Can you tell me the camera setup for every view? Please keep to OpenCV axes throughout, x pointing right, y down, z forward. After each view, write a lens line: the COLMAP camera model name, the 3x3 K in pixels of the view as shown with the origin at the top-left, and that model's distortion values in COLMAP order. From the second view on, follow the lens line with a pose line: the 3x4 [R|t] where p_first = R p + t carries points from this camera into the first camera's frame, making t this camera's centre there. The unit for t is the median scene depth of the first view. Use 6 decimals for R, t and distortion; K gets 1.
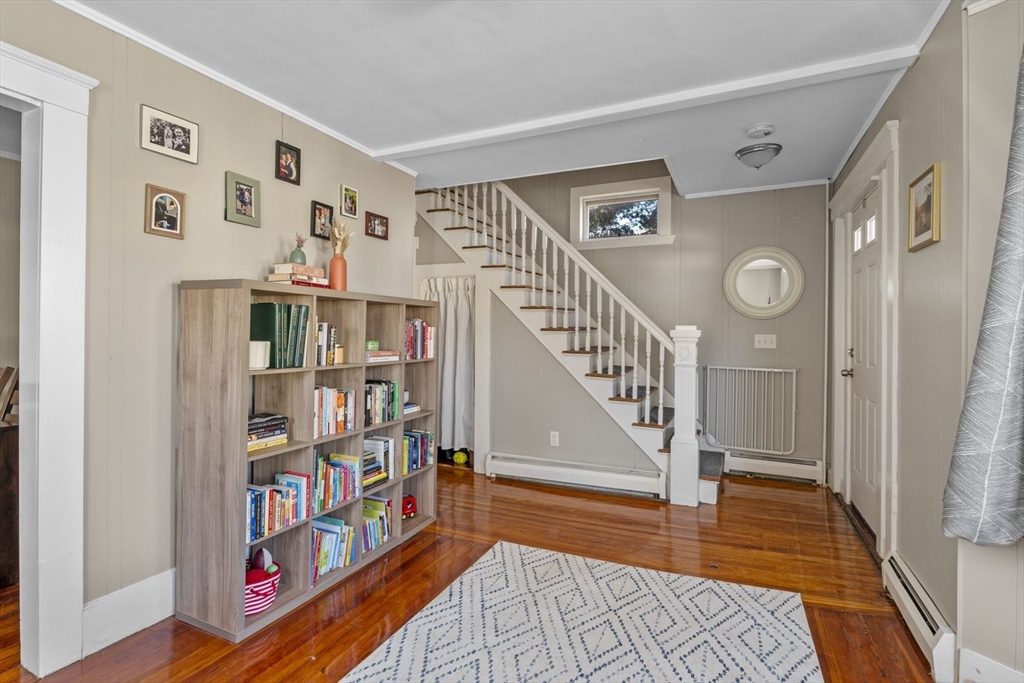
lens RADIAL K [[500.6, 0, 507.7], [0, 500.6, 336.0], [0, 0, 1]] dist [-0.015804, 0.000021]
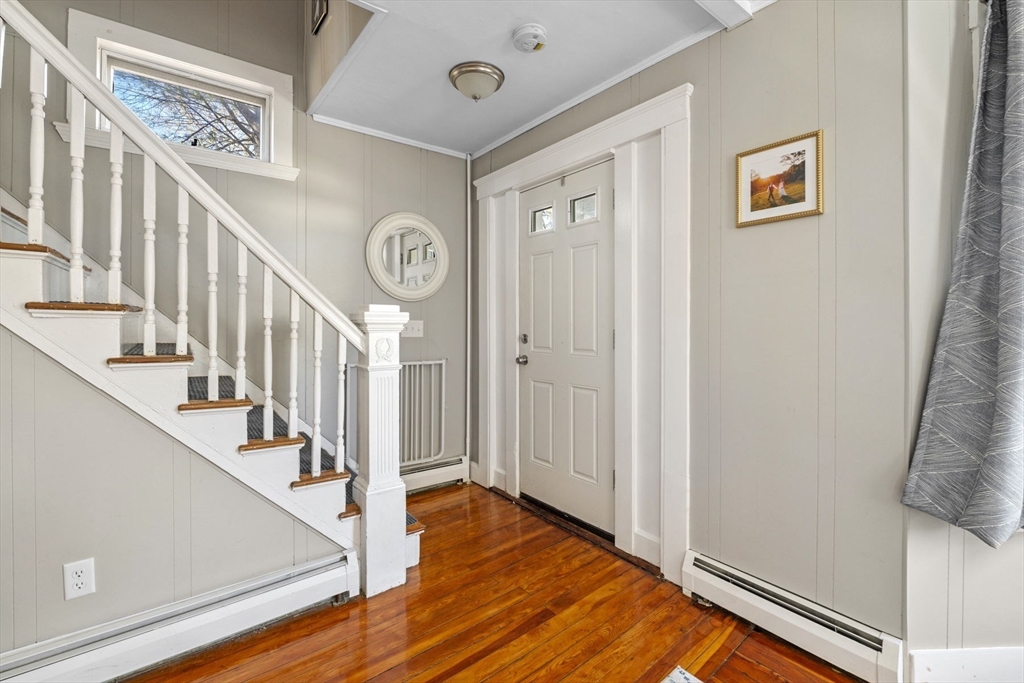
lens RADIAL K [[438.3, 0, 511.1], [0, 438.3, 325.3], [0, 0, 1]] dist [-0.013851, -0.000275]
pose [[0.452865, -0.007648, 0.891547, -0.062483], [0.007648, 0.999960, 0.004693, 0.003385], [-0.891547, 0.004693, 0.452905, 0.591135]]
